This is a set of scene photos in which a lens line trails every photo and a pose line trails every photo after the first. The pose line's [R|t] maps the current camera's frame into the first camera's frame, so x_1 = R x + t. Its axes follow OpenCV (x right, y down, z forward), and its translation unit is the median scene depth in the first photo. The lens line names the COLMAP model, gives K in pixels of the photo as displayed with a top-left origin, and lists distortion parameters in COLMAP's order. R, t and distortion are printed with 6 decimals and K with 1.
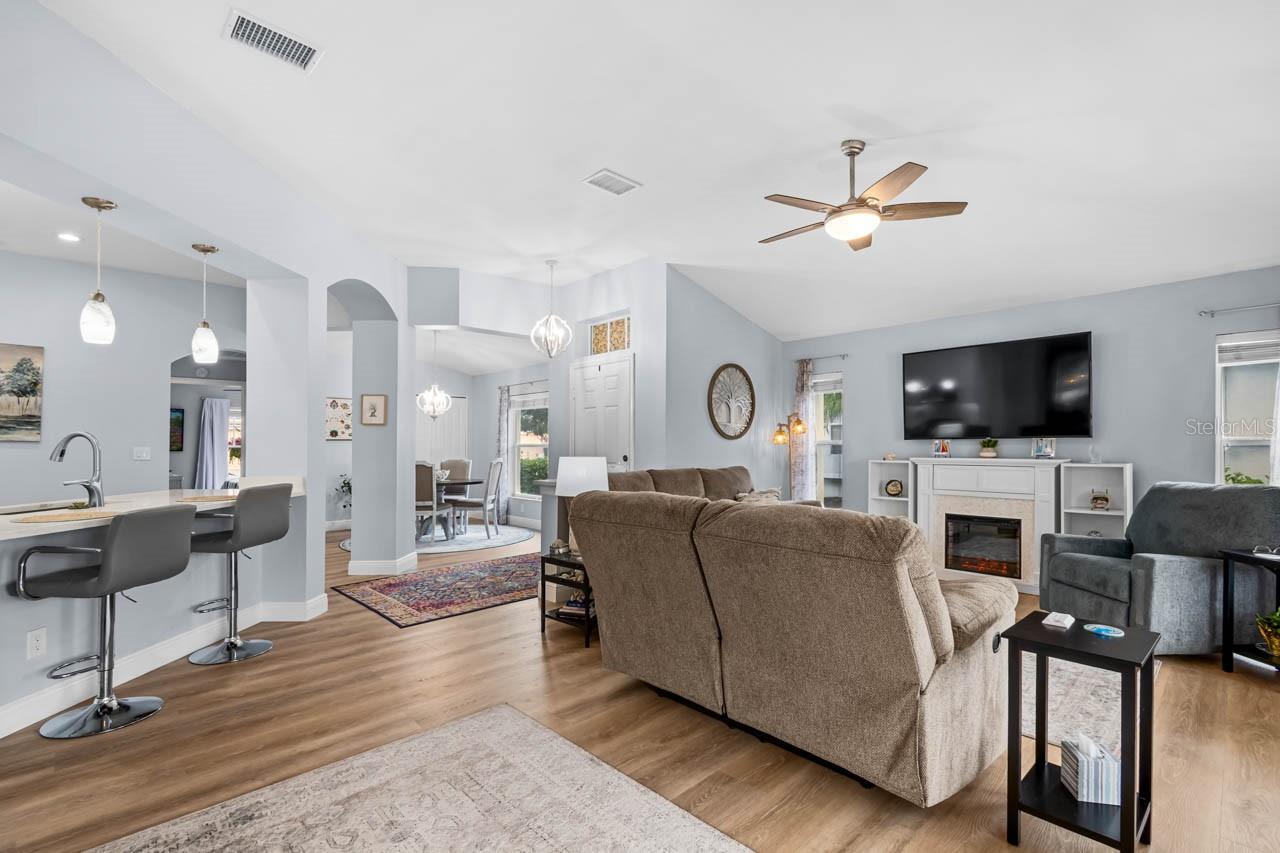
lens RADIAL K [[578.7, 0, 641.8], [0, 578.7, 450.0], [0, 0, 1]] dist [0.009820, -0.005501]
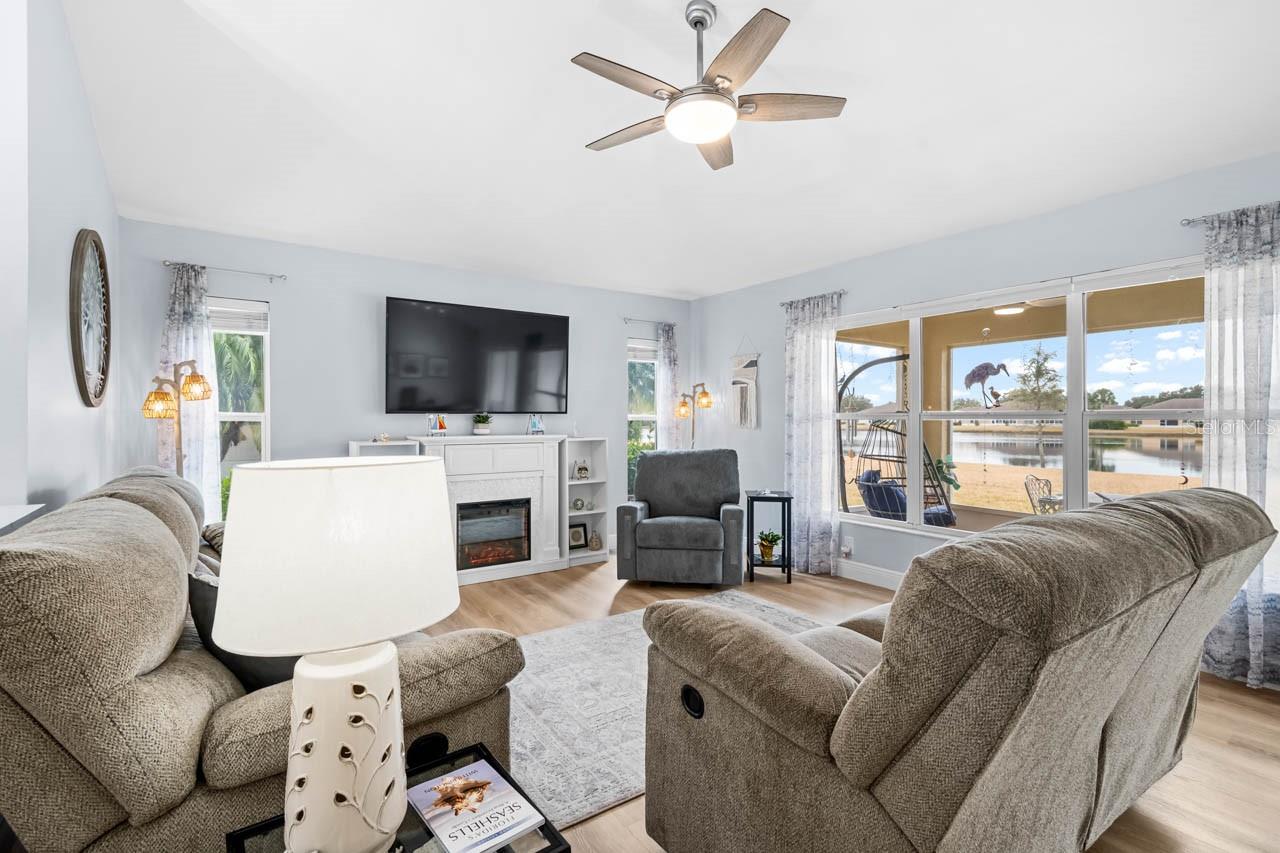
lens RADIAL K [[578.7, 0, 642.4], [0, 578.7, 415.3], [0, 0, 1]] dist [0.009820, -0.005501]
pose [[0.151491, 0.012566, 0.988379, -0.260110], [0.009985, 0.999849, -0.014242, -0.001749], [-0.988408, 0.012027, 0.151343, 0.648441]]
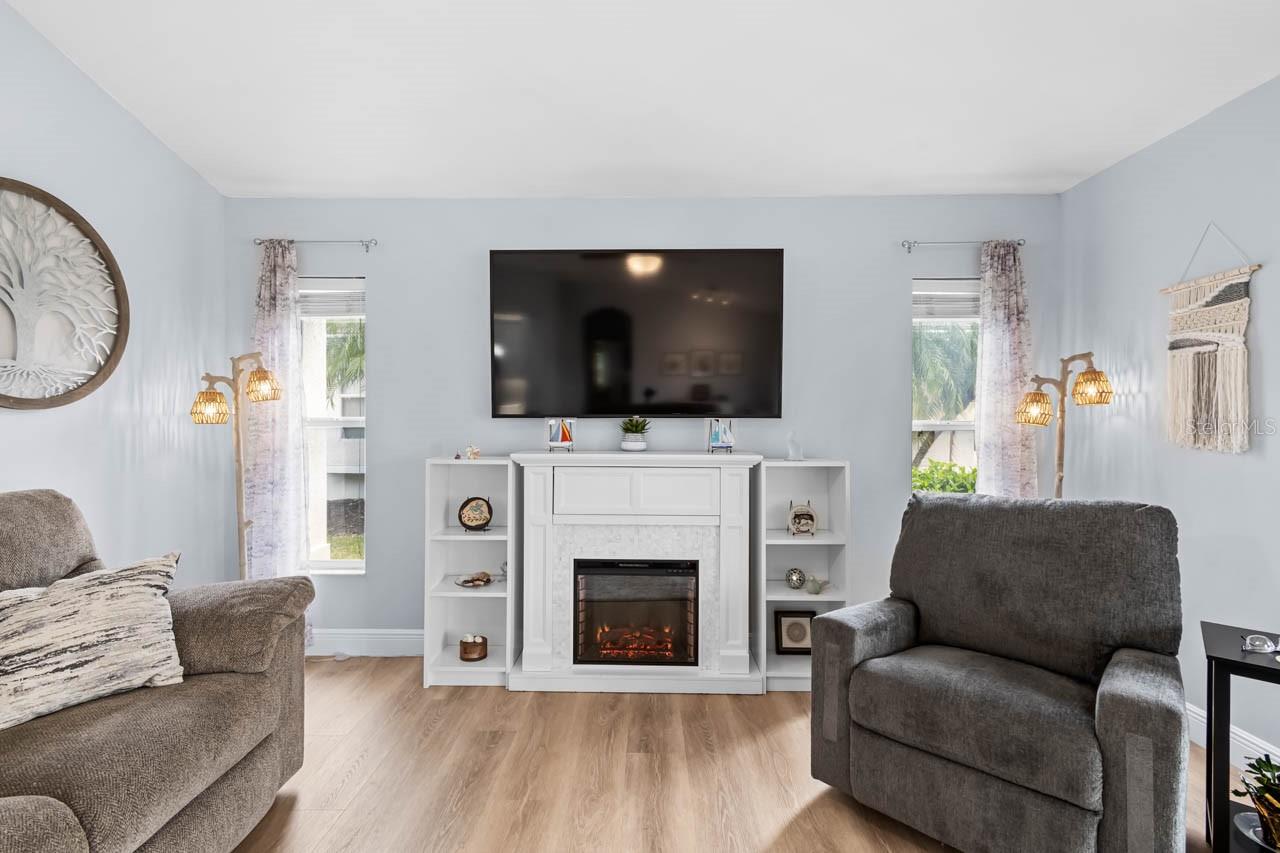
lens RADIAL K [[578.7, 0, 642.4], [0, 578.7, 424.1], [0, 0, 1]] dist [0.009820, -0.005501]
pose [[0.698752, 0.008344, 0.715315, 0.202918], [-0.000389, 0.999936, -0.011284, -0.007134], [-0.715364, 0.007607, 0.698711, 0.622410]]
